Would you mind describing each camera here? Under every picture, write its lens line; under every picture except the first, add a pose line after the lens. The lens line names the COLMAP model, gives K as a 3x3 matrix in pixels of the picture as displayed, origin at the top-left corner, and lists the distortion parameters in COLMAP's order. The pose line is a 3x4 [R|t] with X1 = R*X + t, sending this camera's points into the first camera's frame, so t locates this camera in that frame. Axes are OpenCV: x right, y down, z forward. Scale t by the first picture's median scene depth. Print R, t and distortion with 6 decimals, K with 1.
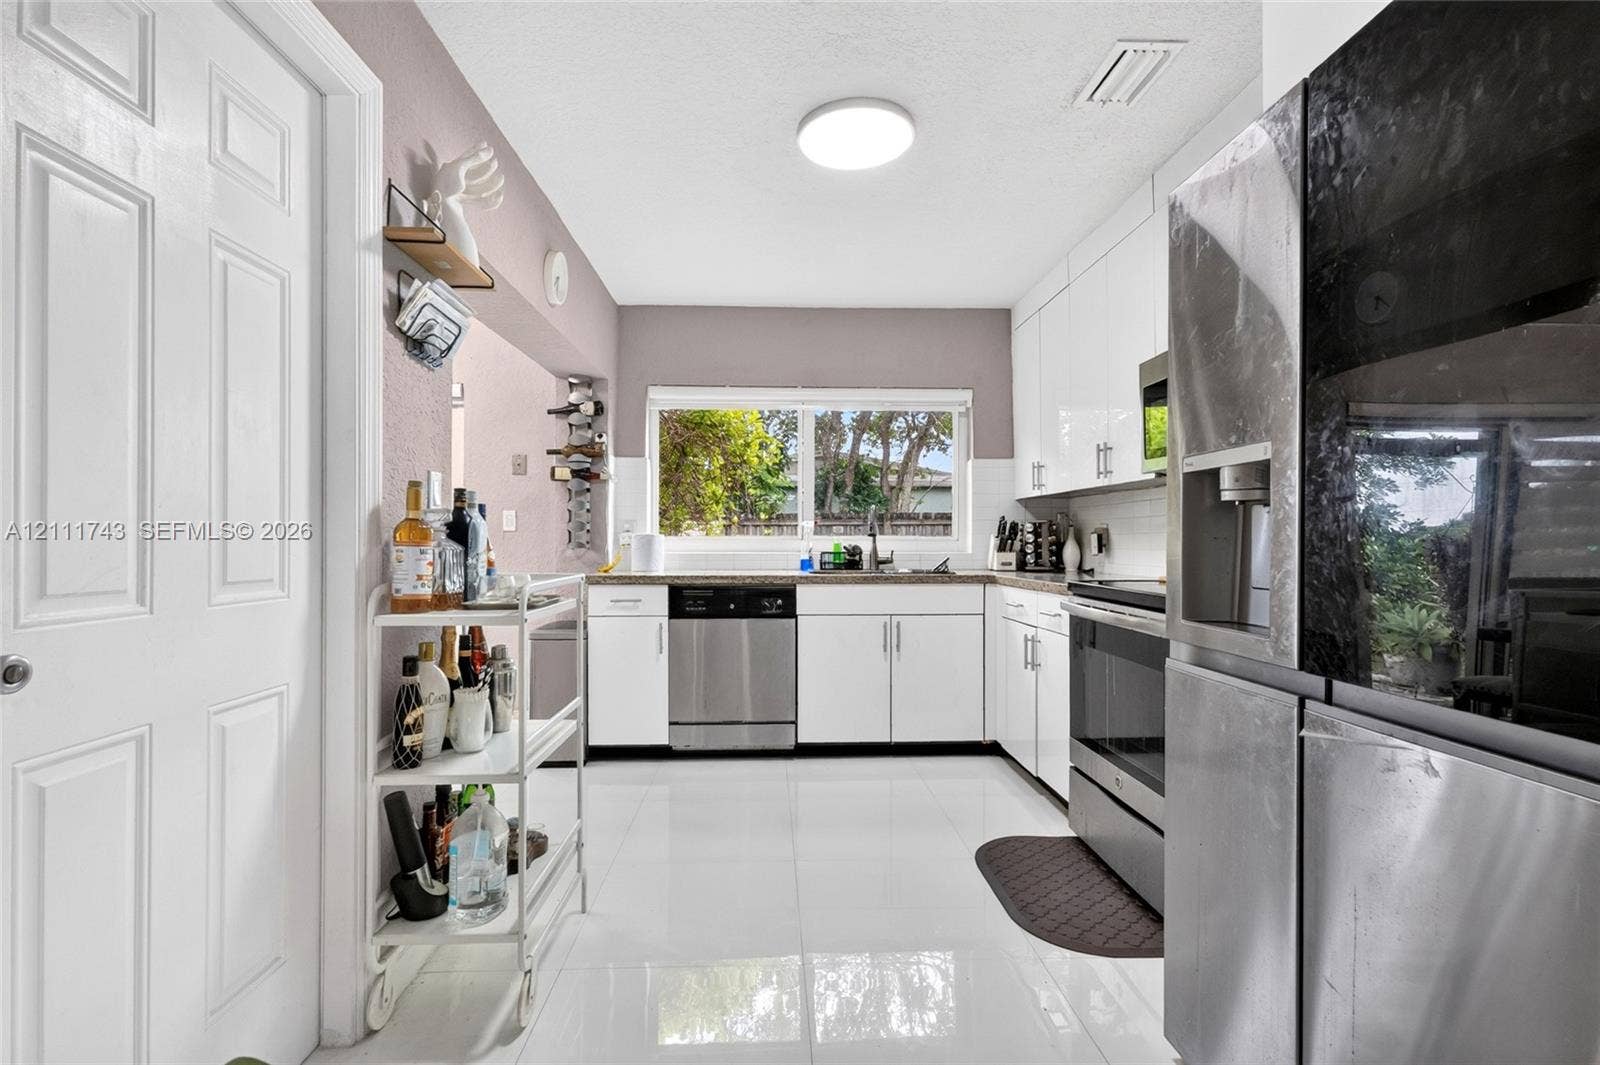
lens RADIAL K [[771.7, 0, 795.4], [0, 771.7, 539.2], [0, 0, 1]] dist [0.003181, 0.000099]
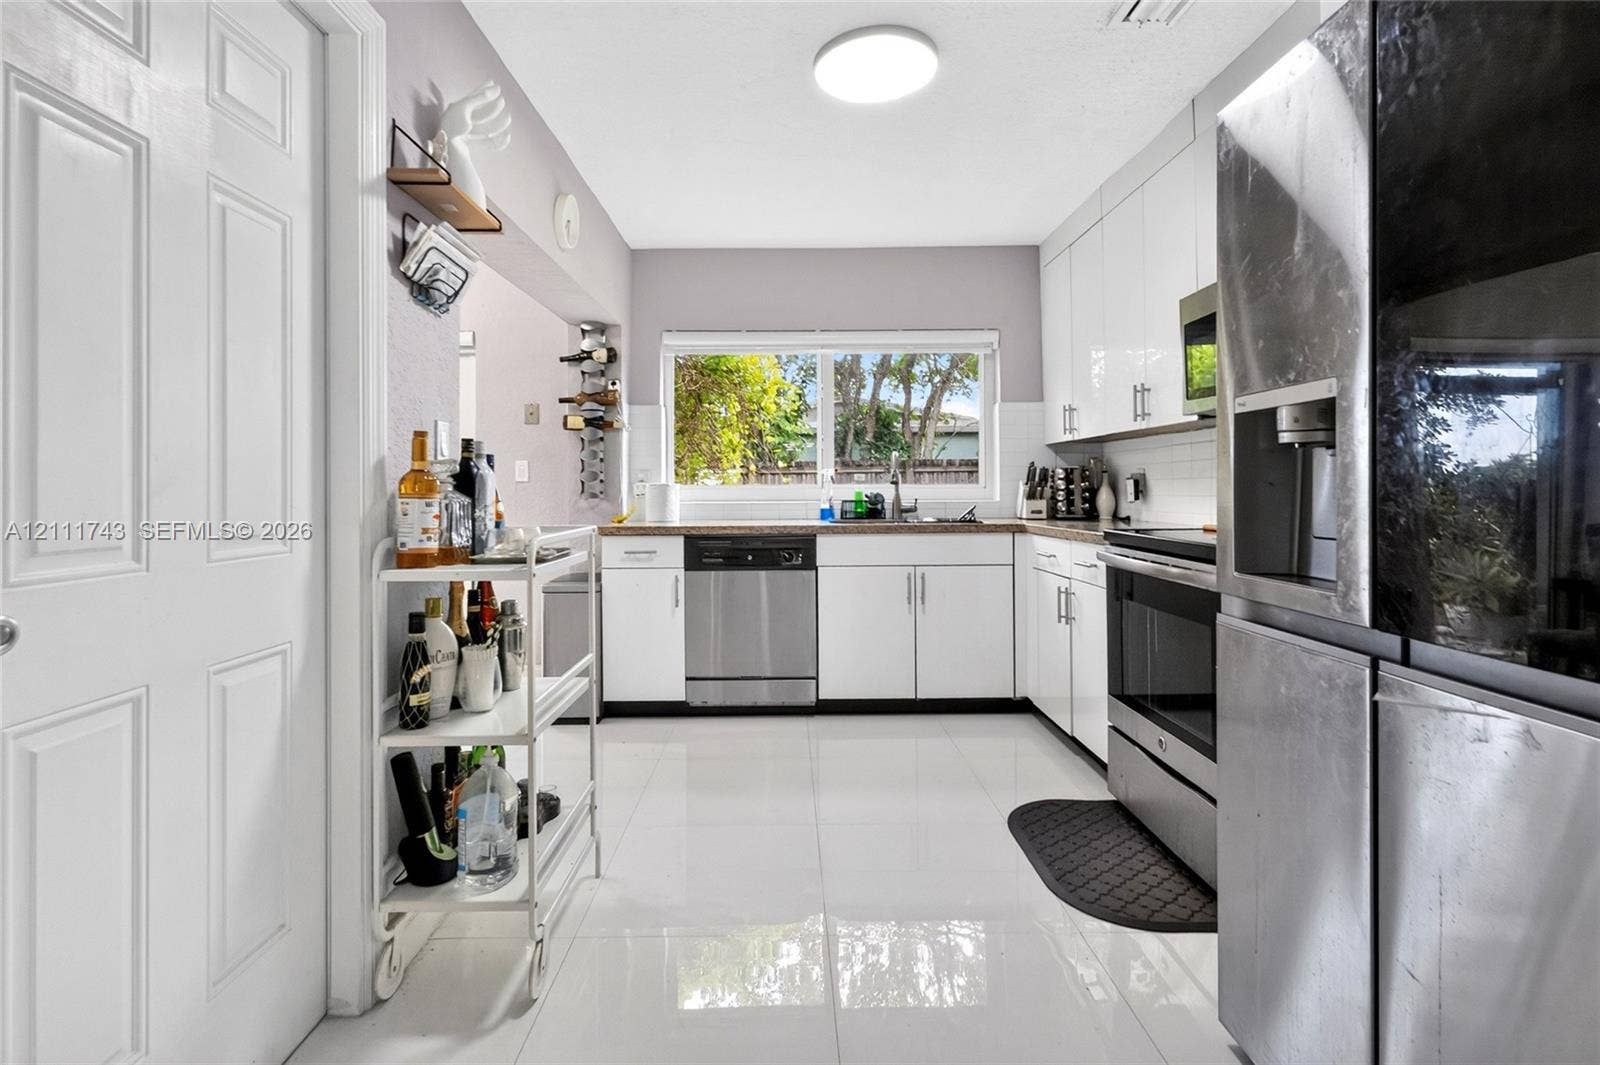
lens RADIAL K [[789.2, 0, 783.7], [0, 789.2, 485.0], [0, 0, 1]] dist [-0.002118, -0.000109]
pose [[0.999199, -0.007851, -0.039227, -0.000331], [0.007716, 0.999964, -0.003602, -0.000249], [0.039254, 0.003296, 0.999224, 0.015580]]
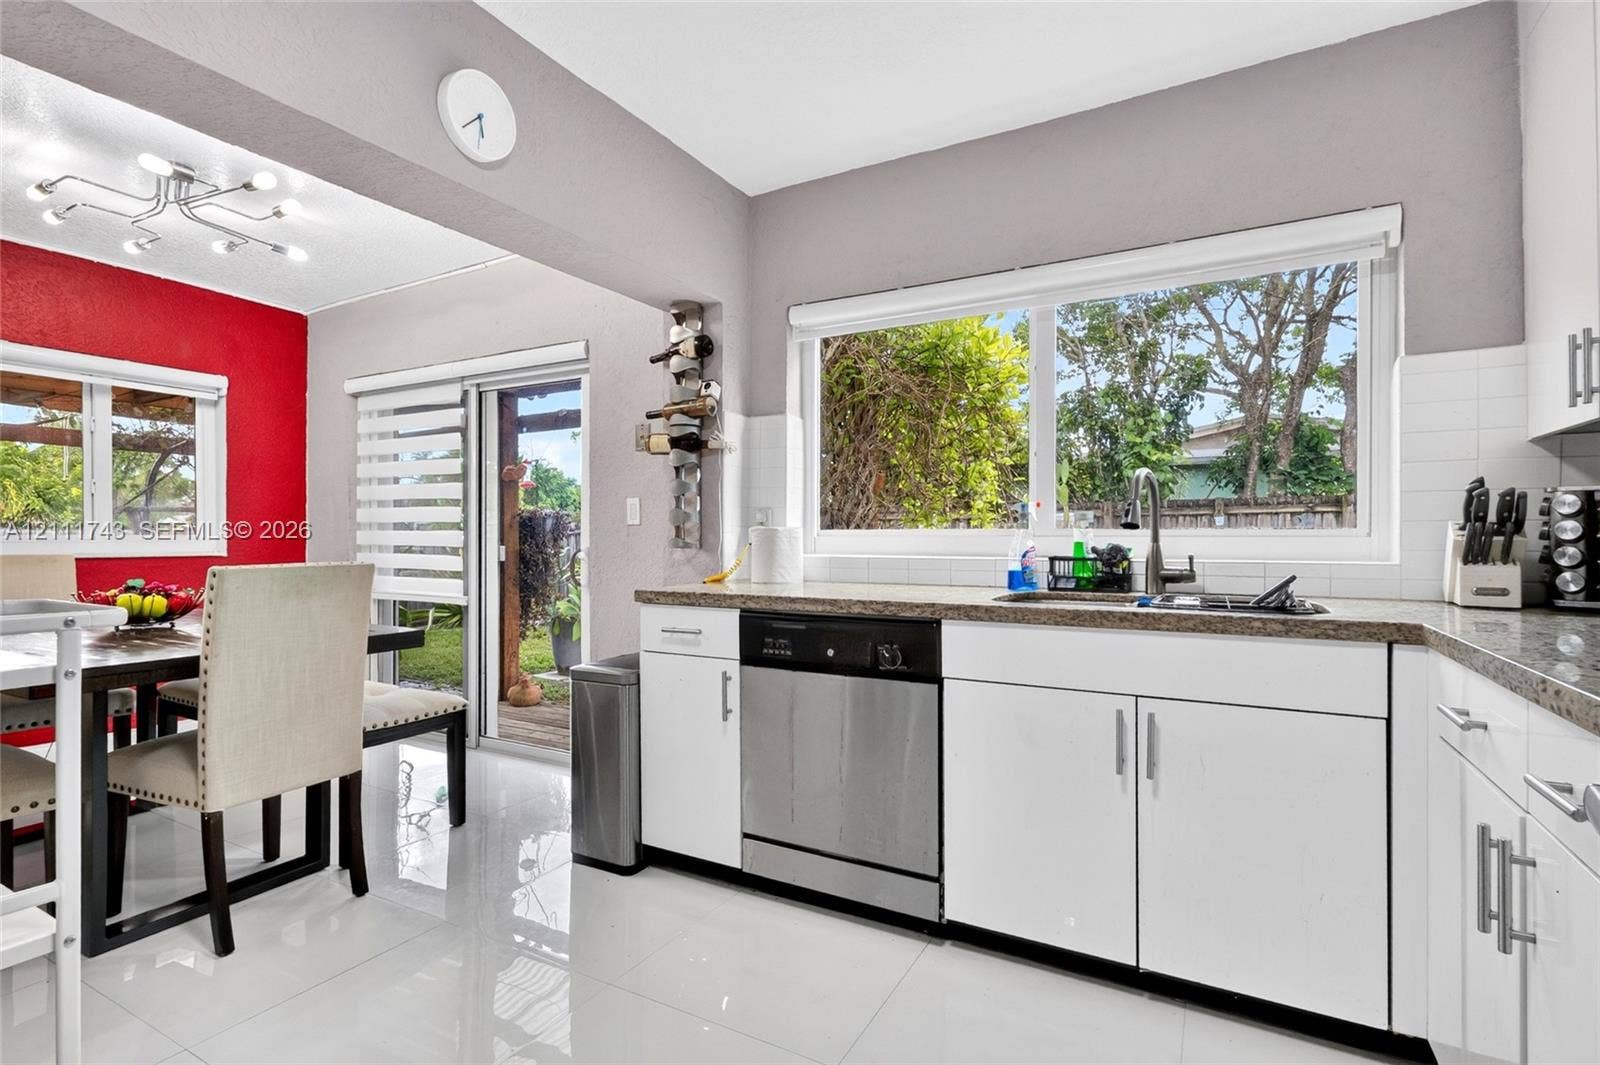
lens RADIAL K [[771.7, 0, 795.4], [0, 771.7, 539.2], [0, 0, 1]] dist [0.003181, 0.000099]
pose [[0.849737, 0.000348, -0.527207, 0.197615], [0.003094, 0.999979, 0.005647, -0.000284], [0.527198, -0.006430, 0.849718, 0.502705]]
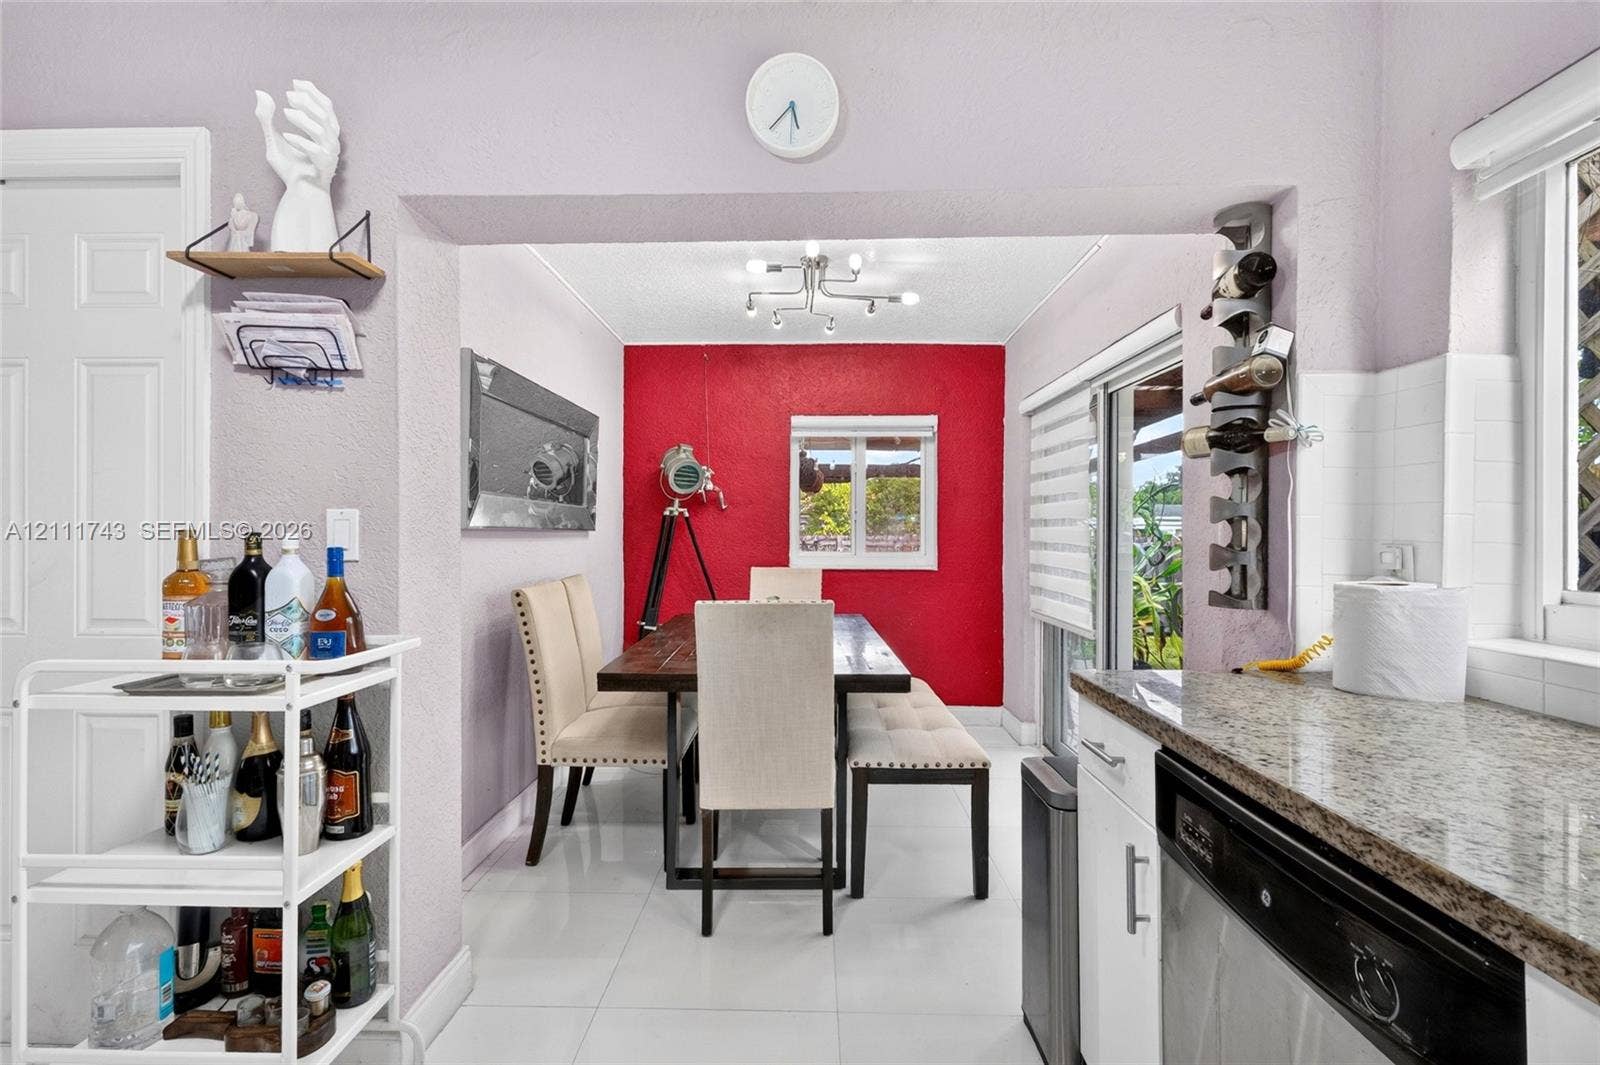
lens RADIAL K [[747.8, 0, 791.6], [0, 747.8, 529.7], [0, 0, 1]] dist [0.001367, -0.003165]
pose [[-0.073103, -0.003944, -0.997317, 0.176083], [-0.000114, 0.999992, -0.003946, -0.033781], [0.997324, -0.000175, -0.073103, 0.865092]]
